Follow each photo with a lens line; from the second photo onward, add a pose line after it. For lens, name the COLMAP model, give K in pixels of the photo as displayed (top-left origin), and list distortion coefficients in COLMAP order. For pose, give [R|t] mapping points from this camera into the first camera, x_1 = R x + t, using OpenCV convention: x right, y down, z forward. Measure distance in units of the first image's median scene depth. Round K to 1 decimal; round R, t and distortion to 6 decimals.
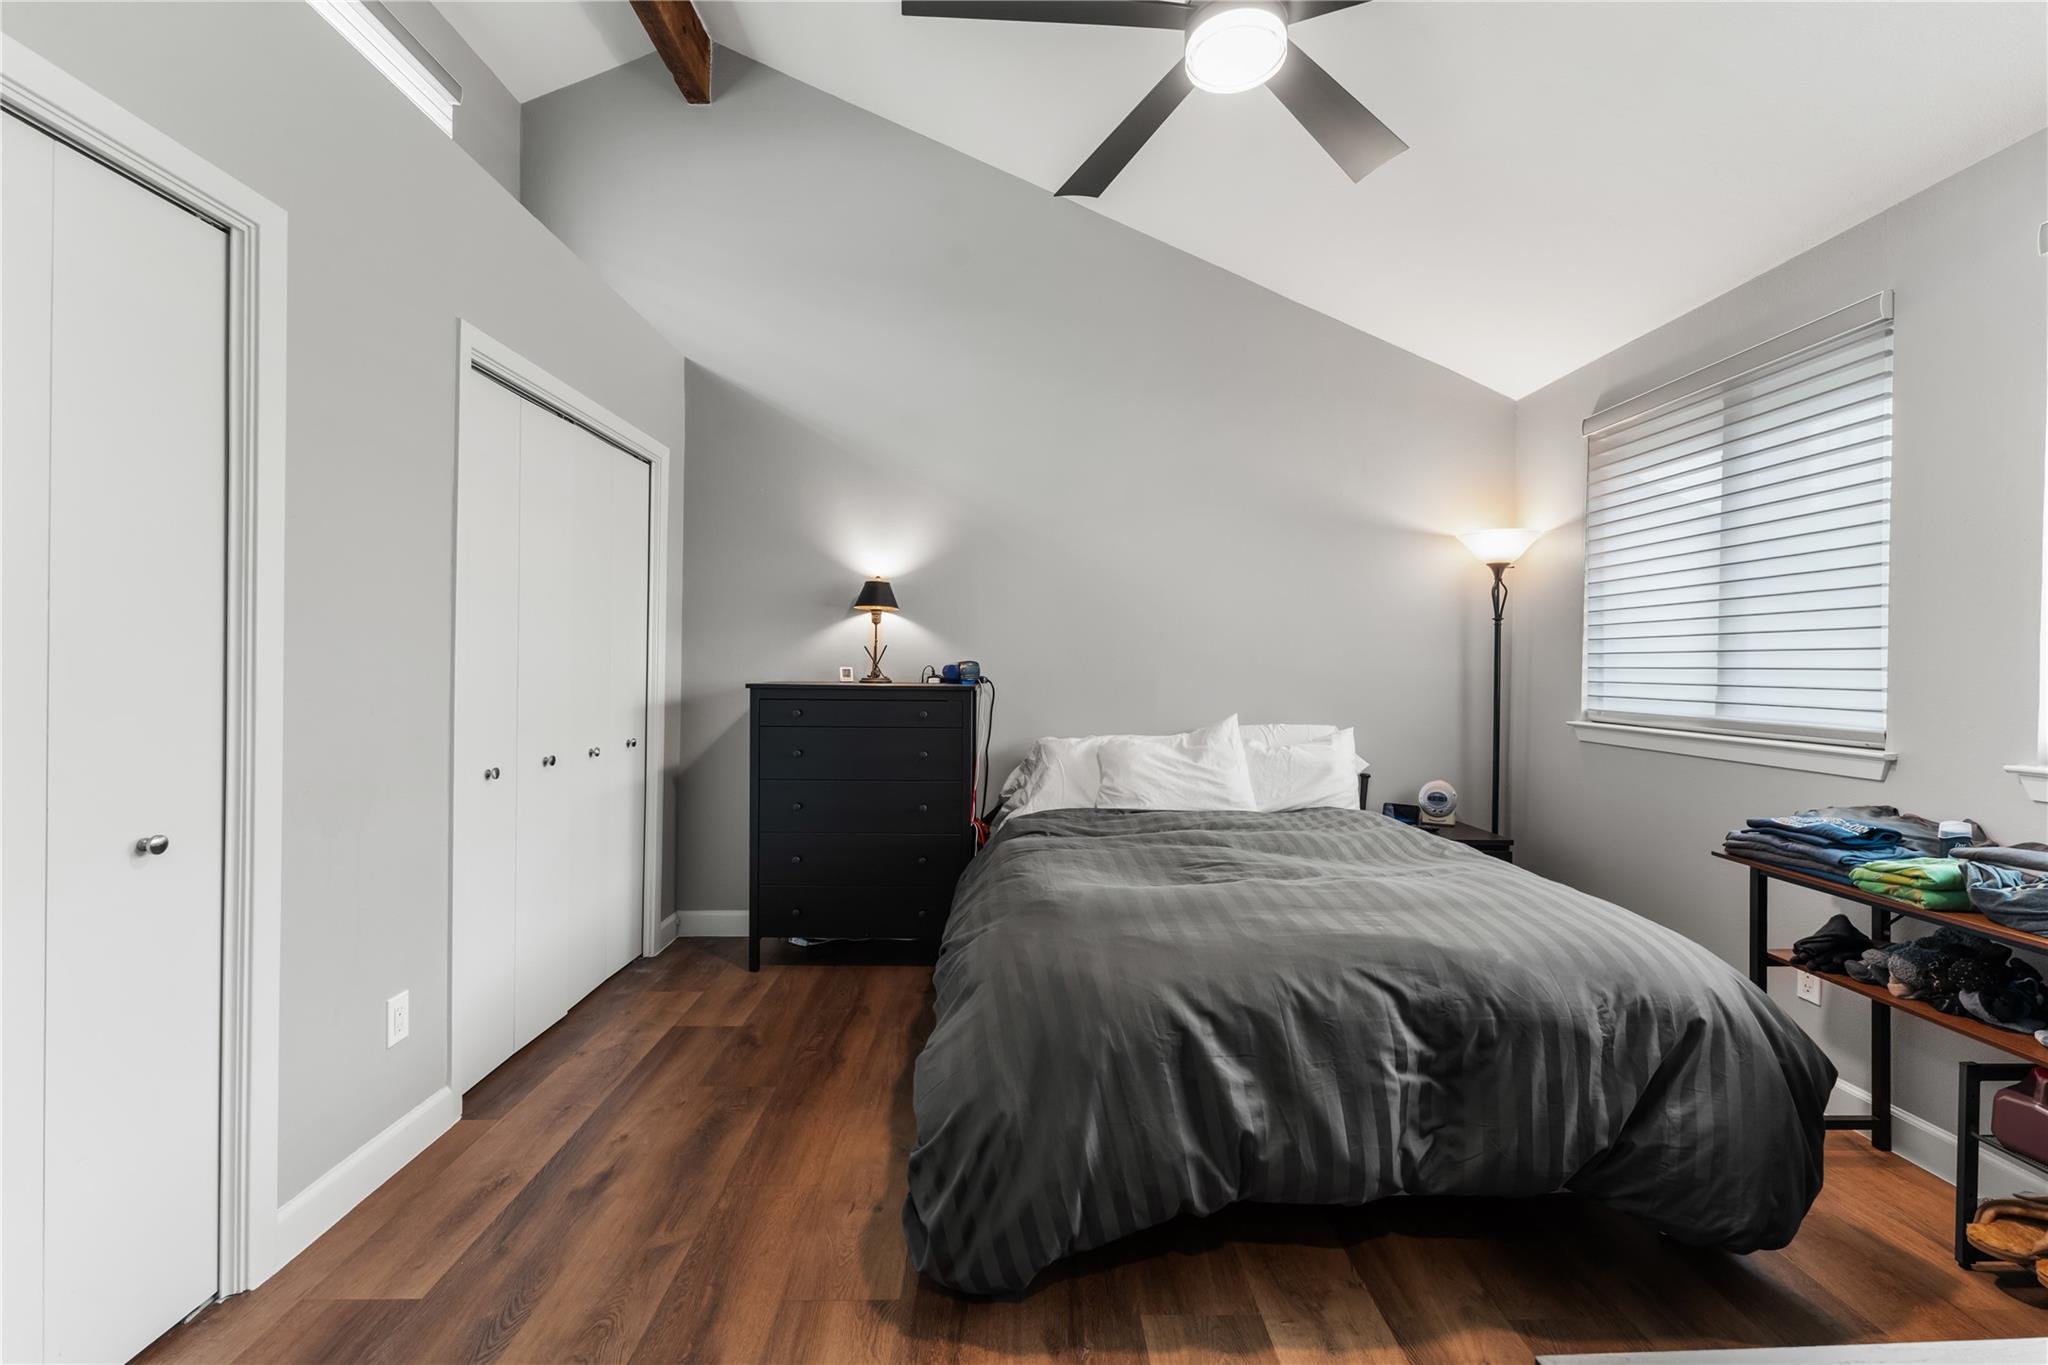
lens RADIAL K [[857.0, 0, 1020.5], [0, 857.0, 660.6], [0, 0, 1]] dist [0.003729, -0.000151]
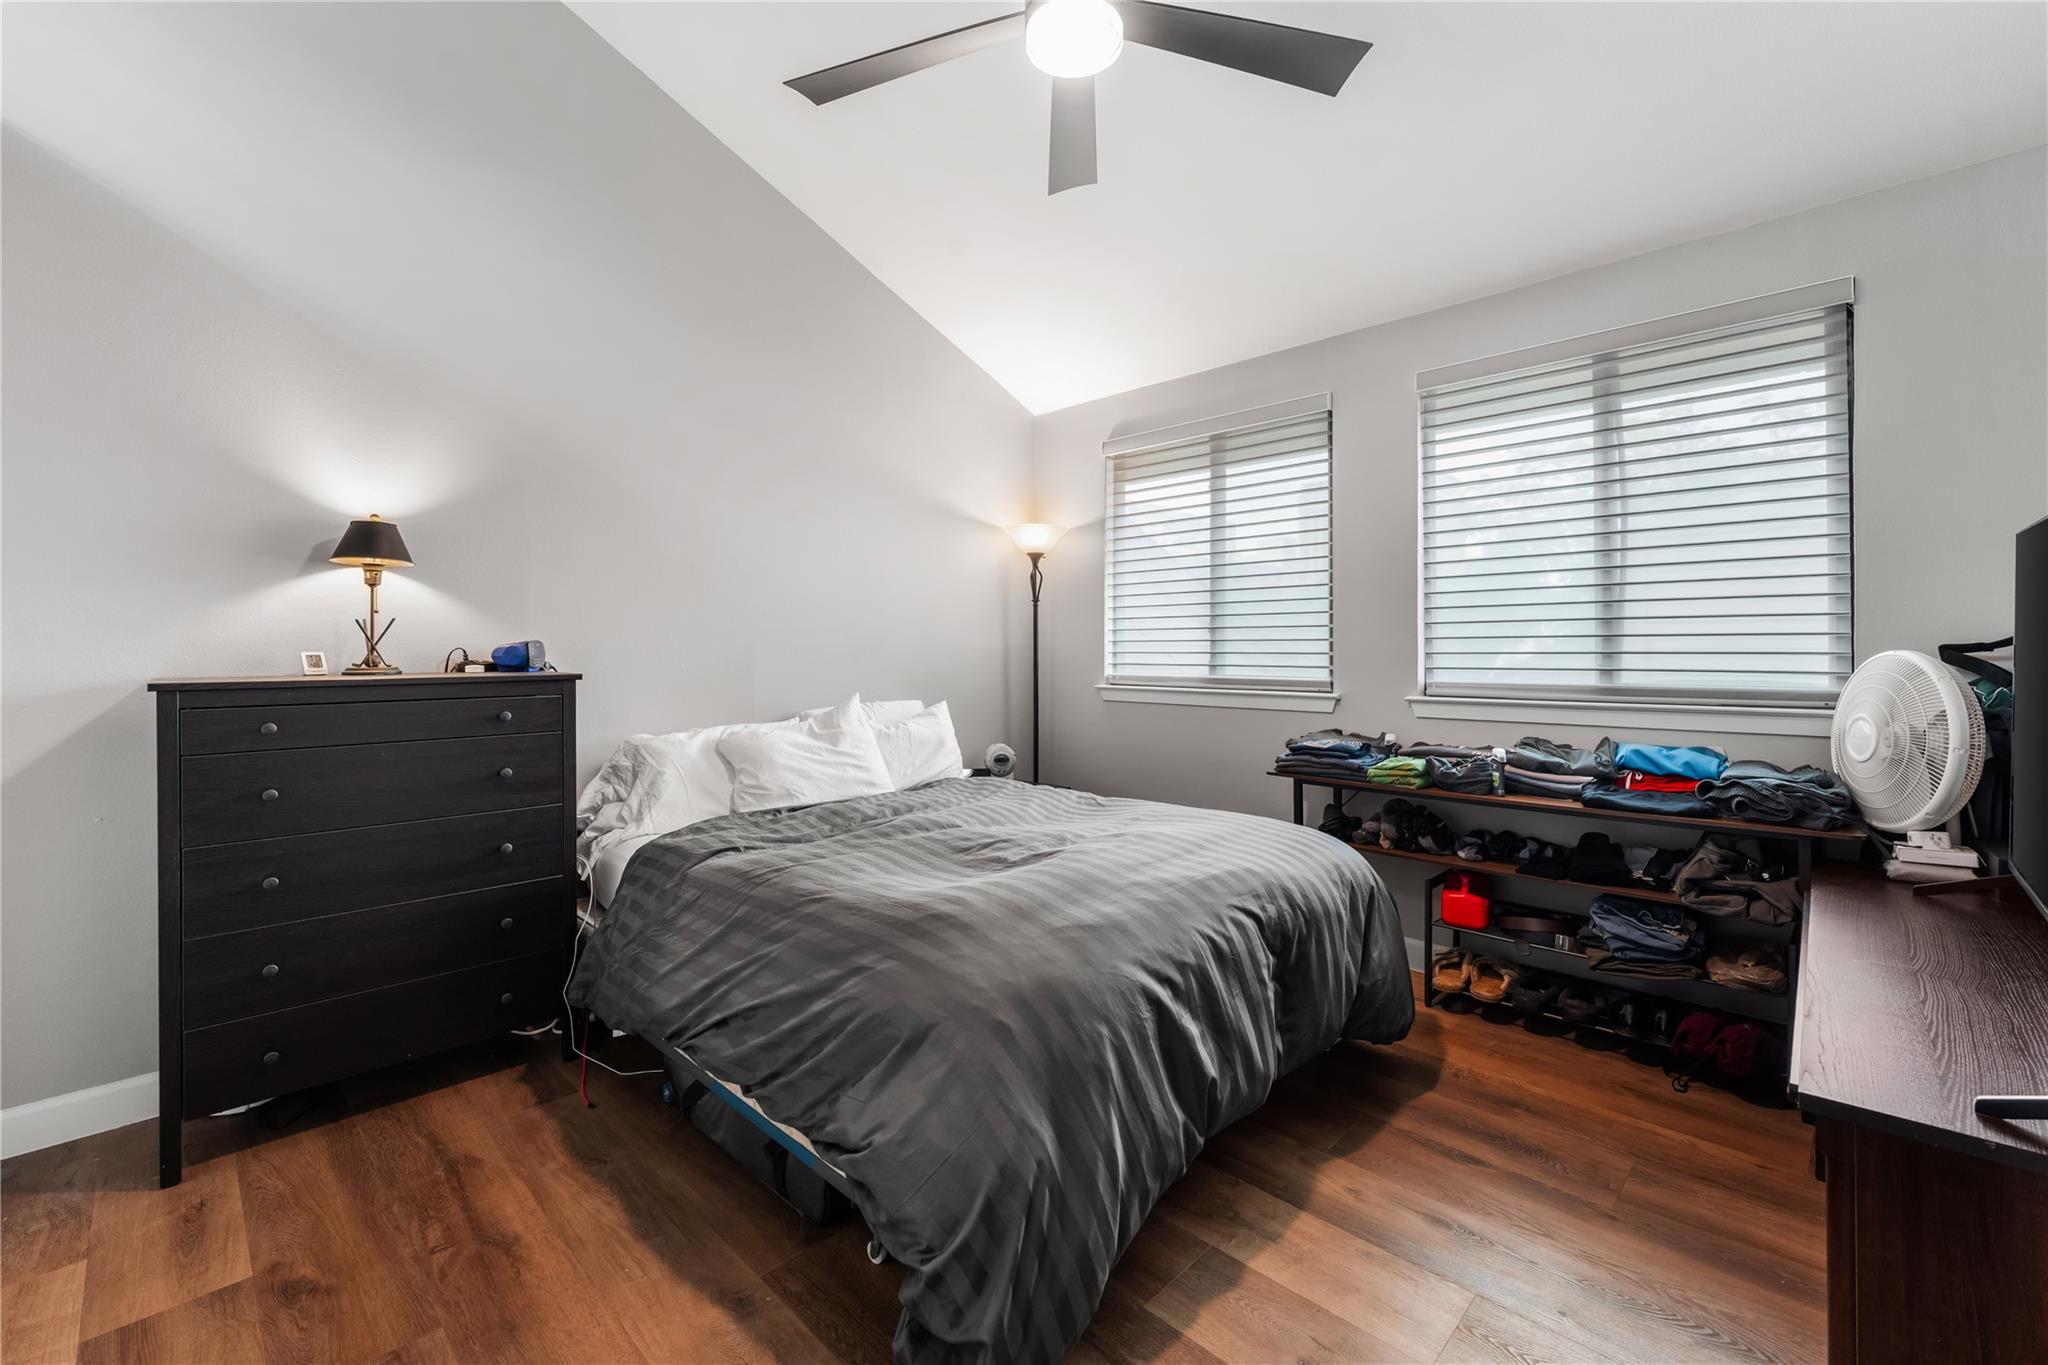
lens RADIAL K [[868.8, 0, 1017.4], [0, 868.8, 632.8], [0, 0, 1]] dist [0.001941, -0.000043]
pose [[0.715904, -0.002444, 0.698194, -0.318482], [0.008066, 0.999956, -0.004771, 0.000562], [-0.698152, 0.009047, 0.715892, 0.190240]]
